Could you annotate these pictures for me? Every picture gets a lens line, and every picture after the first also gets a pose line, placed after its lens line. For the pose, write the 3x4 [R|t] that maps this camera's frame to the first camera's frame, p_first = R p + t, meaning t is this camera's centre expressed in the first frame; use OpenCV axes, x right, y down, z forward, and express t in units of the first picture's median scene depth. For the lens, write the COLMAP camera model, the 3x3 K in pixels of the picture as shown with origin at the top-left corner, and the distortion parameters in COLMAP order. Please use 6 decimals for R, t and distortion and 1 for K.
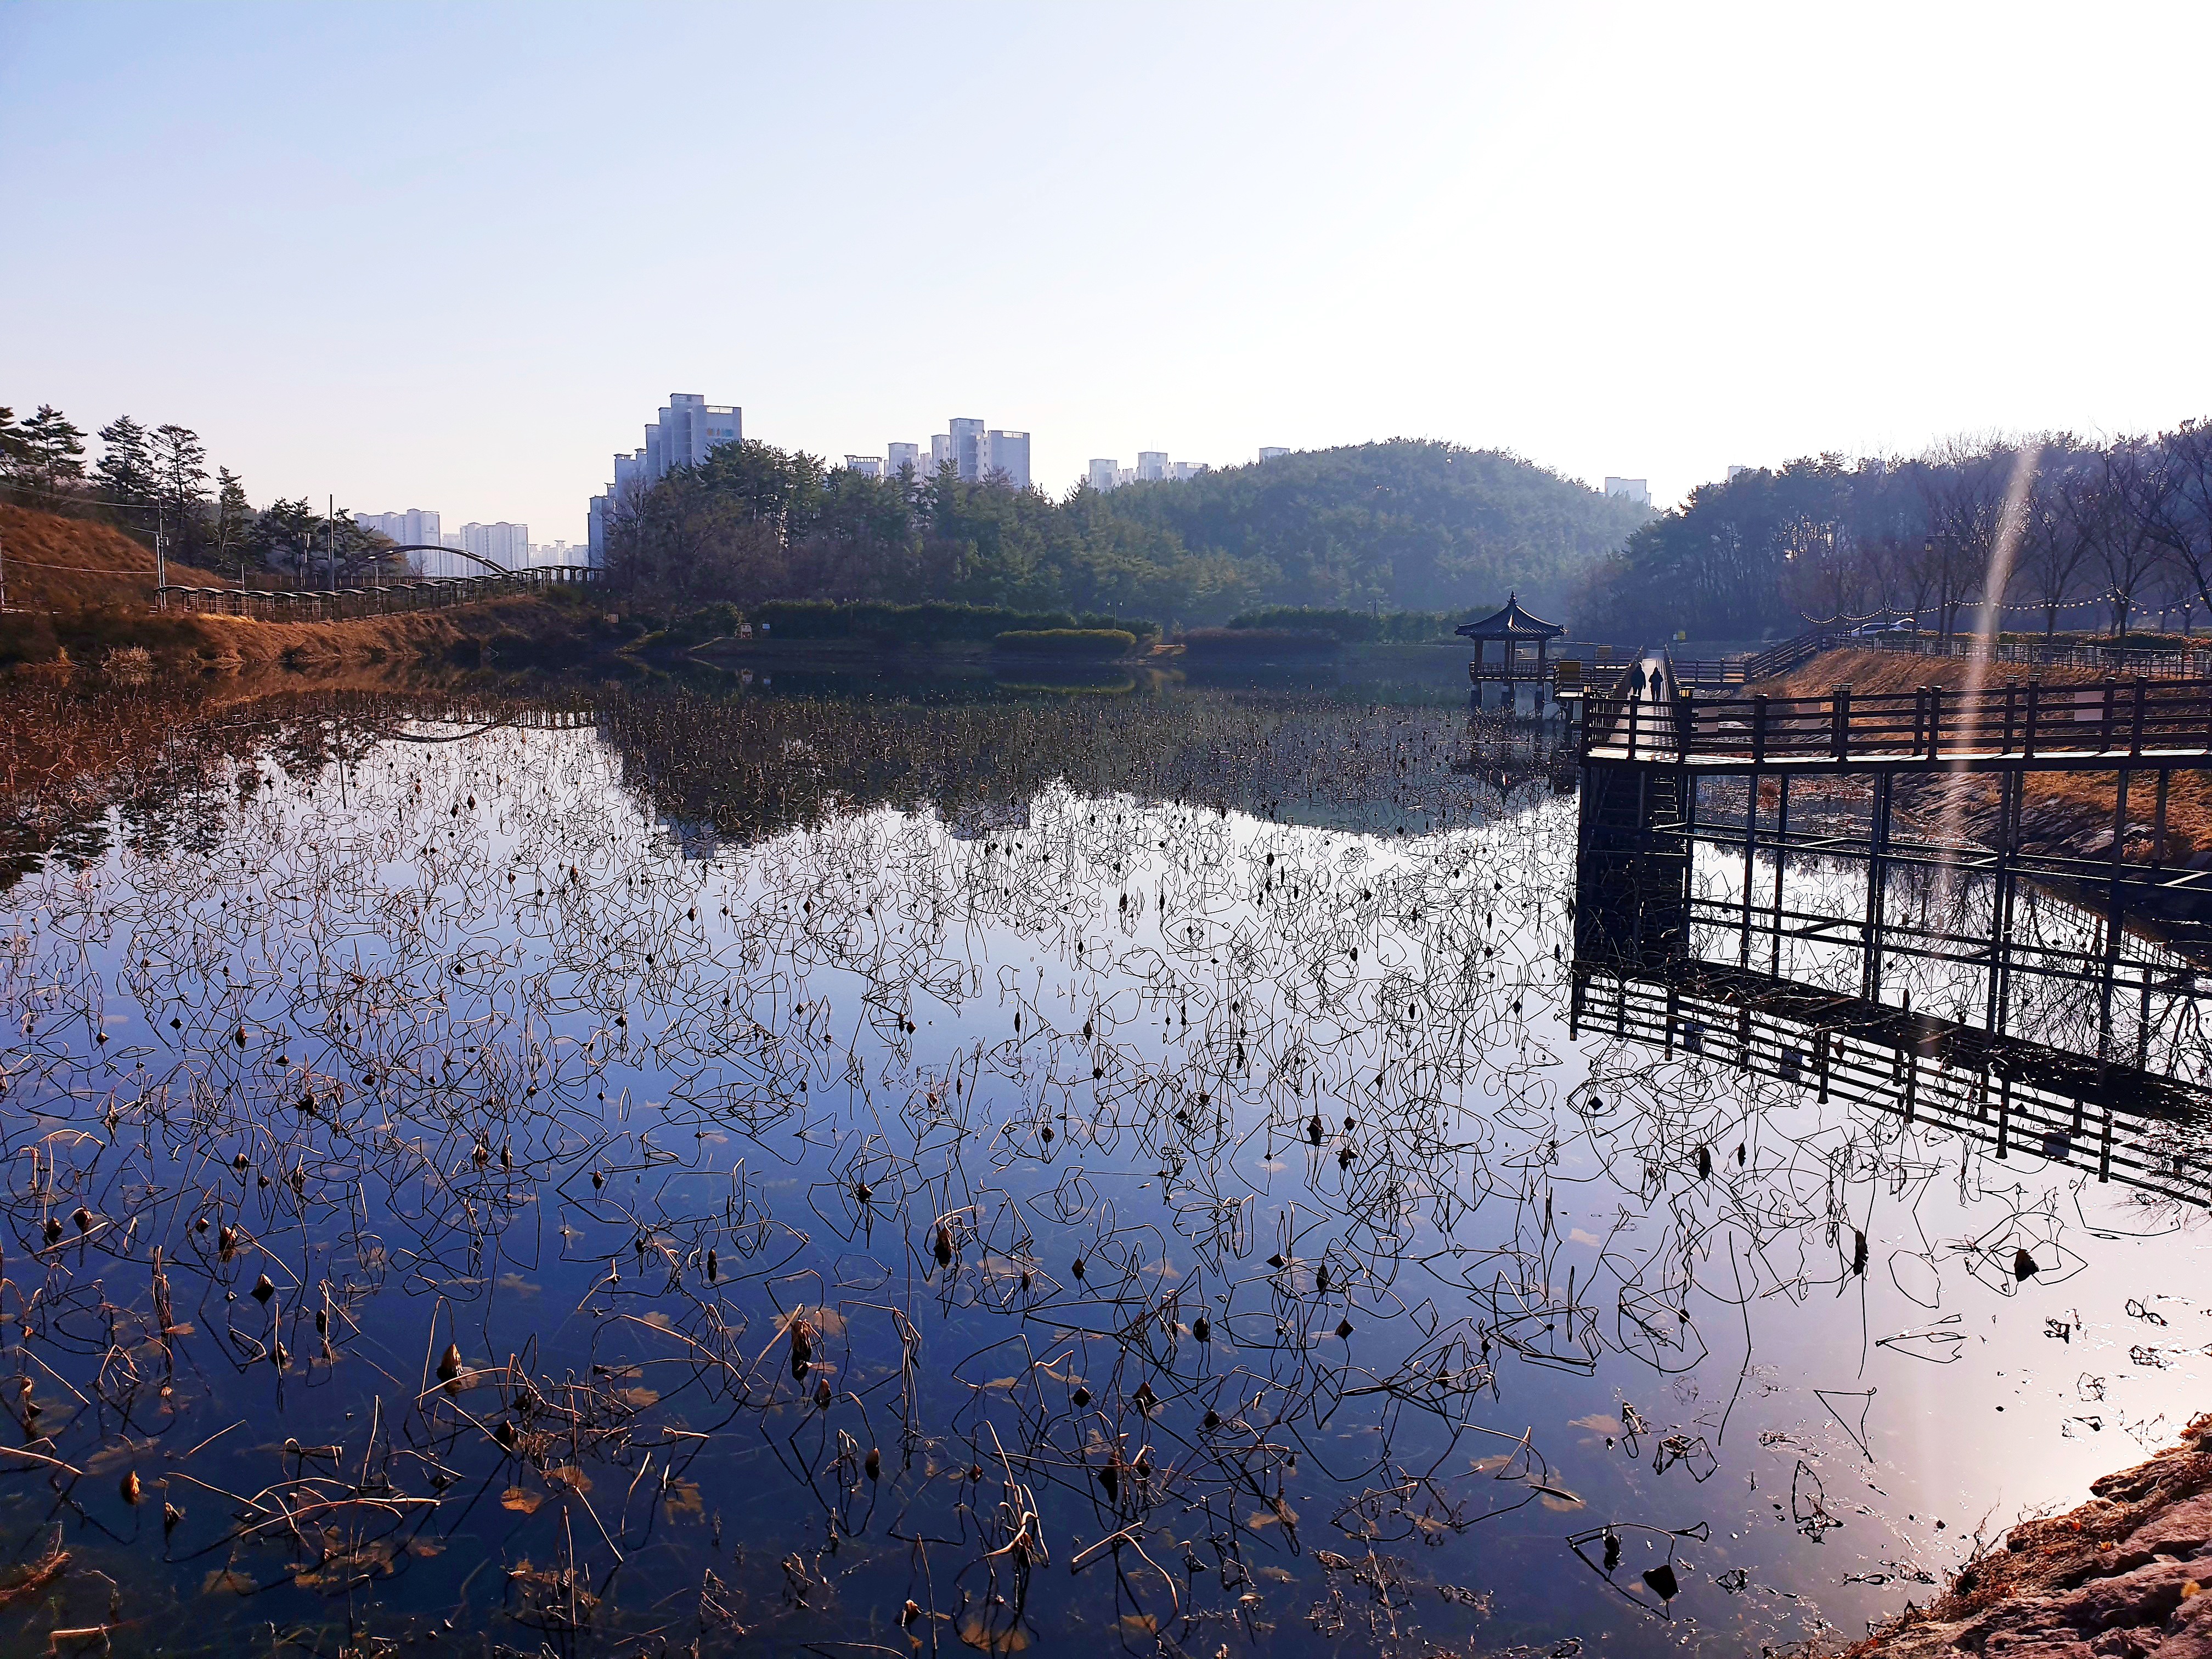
lens RADIAL K [[1989.1, 0, 1106.0], [0, 1989.1, 829.5], [0, 0, 1]] dist [0.240963, -0.357577]
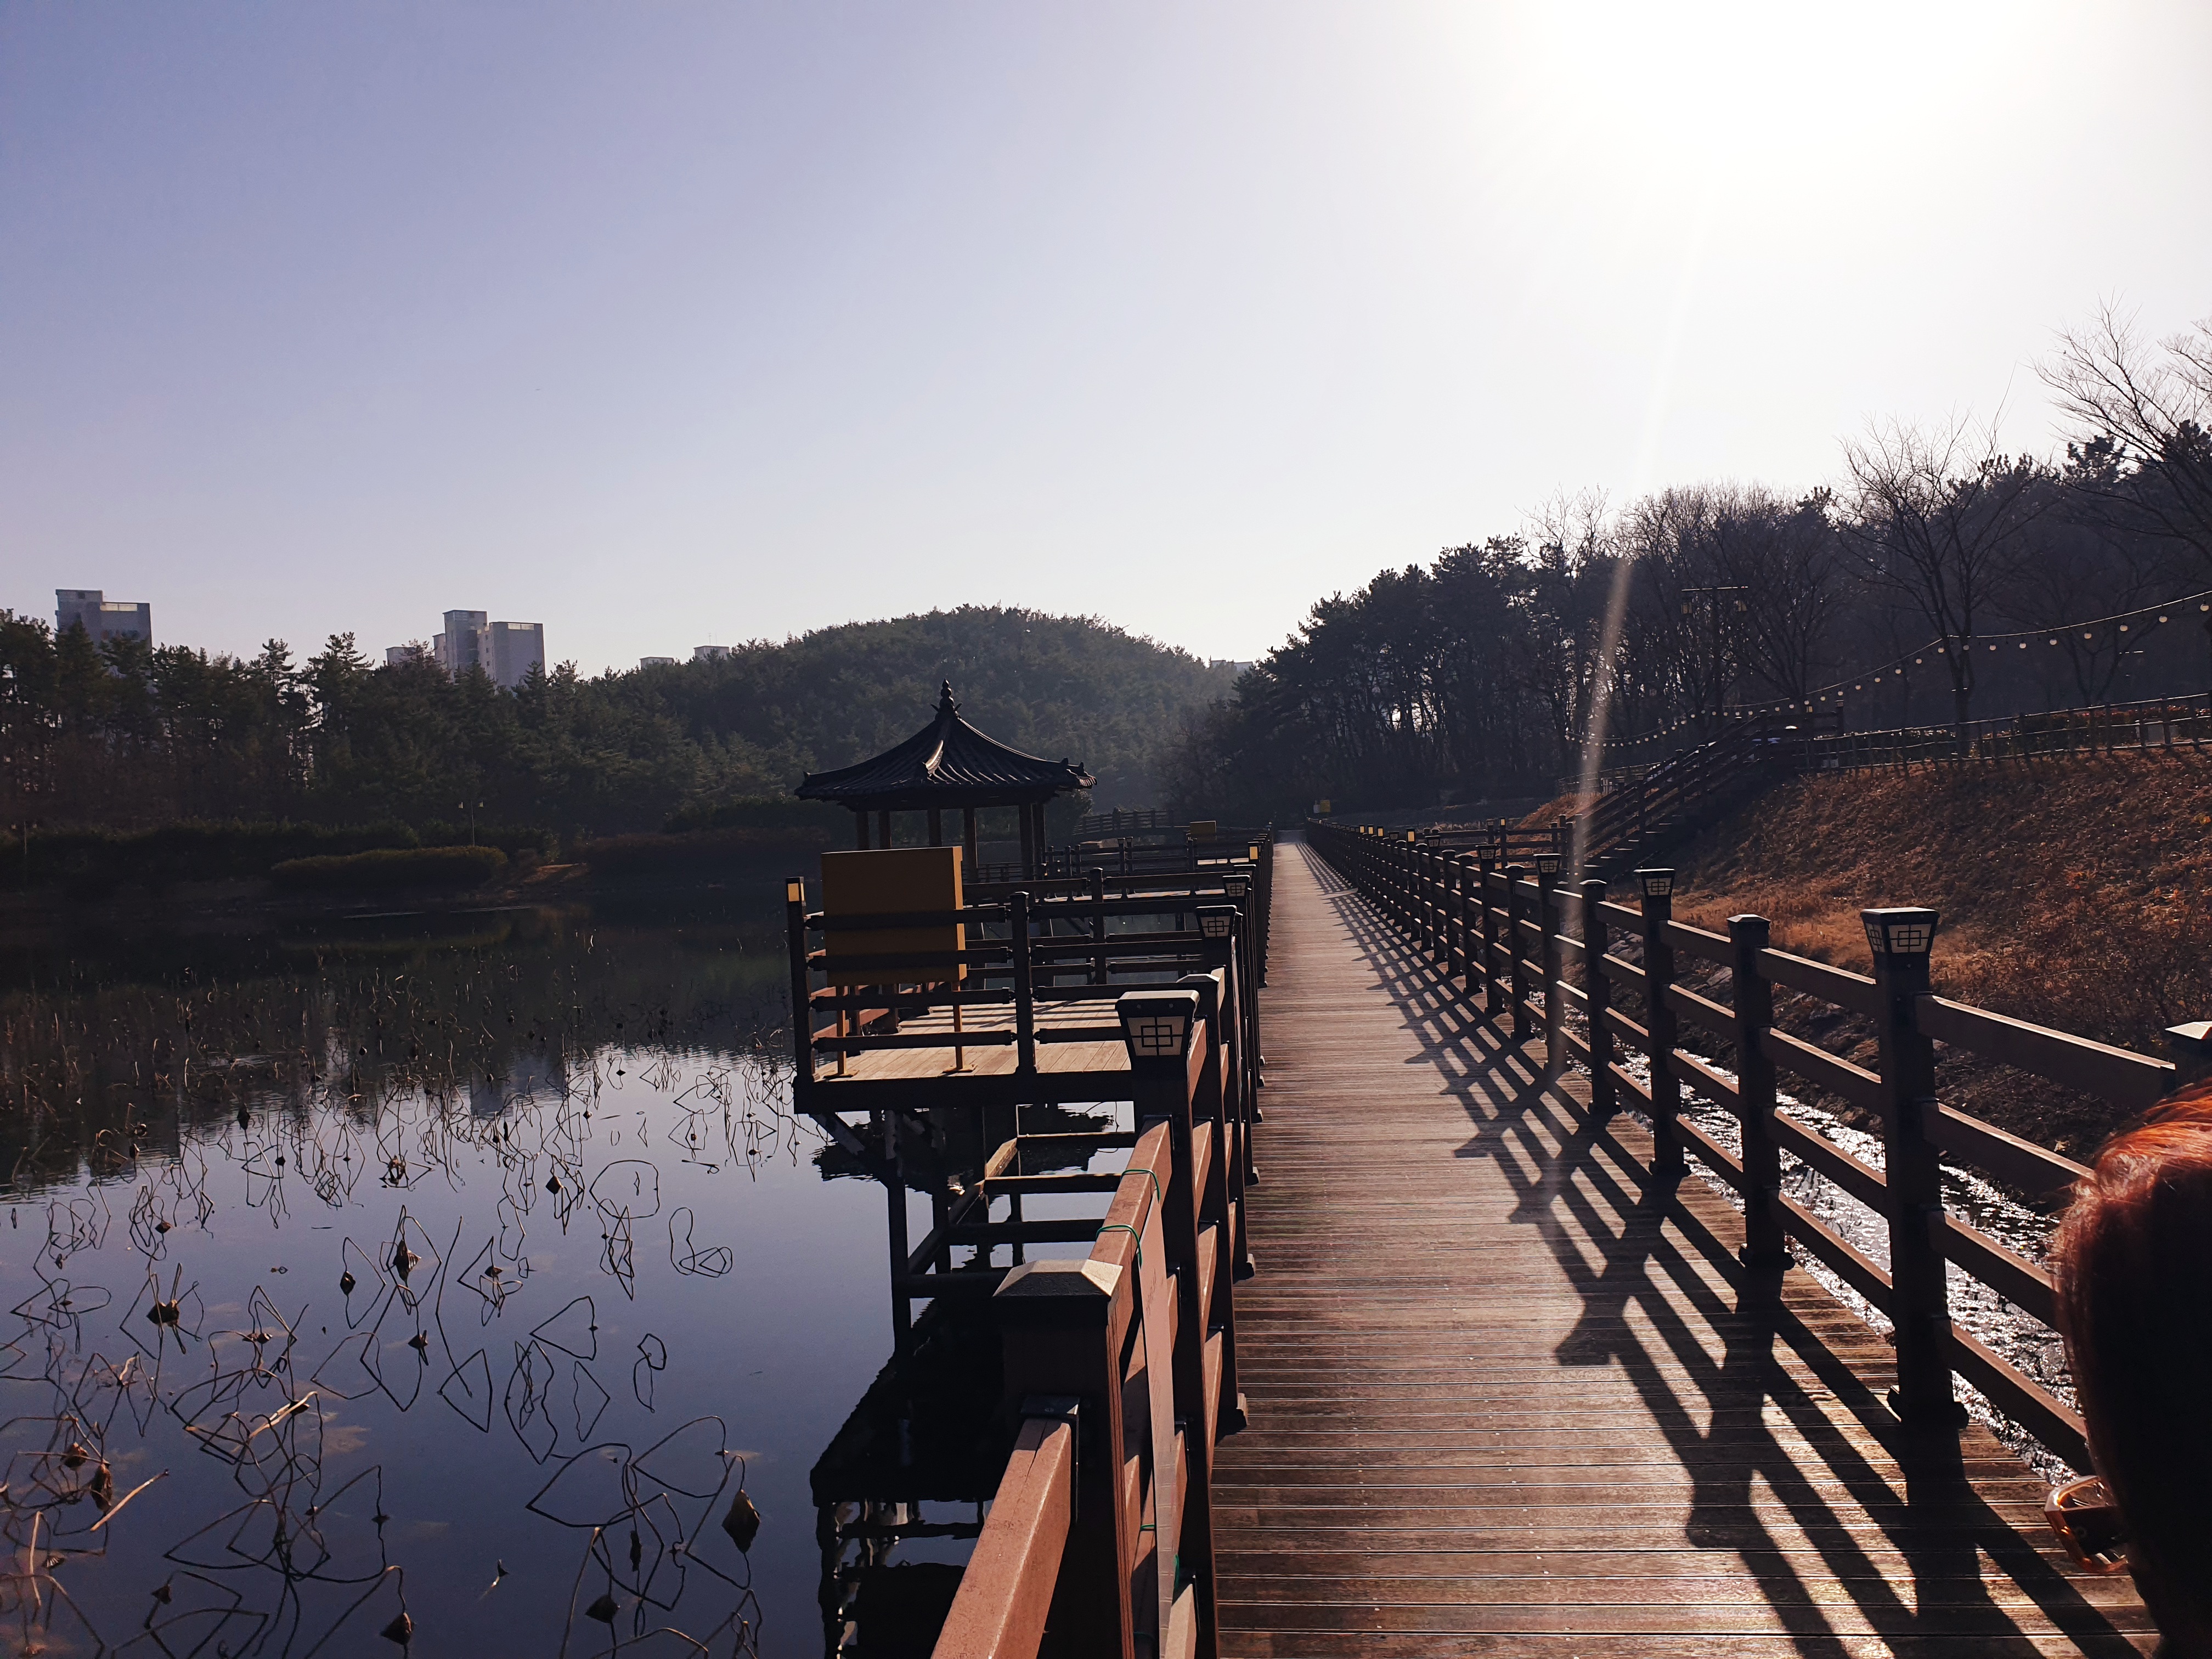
lens RADIAL K [[1989.1, 0, 1106.0], [0, 1989.1, 829.5], [0, 0, 1]] dist [0.240963, -0.357577]
pose [[0.982121, -0.057142, 0.179367, 0.054017], [0.075631, 0.992309, -0.097993, -0.017035], [-0.172388, 0.109807, 0.978890, 0.209528]]
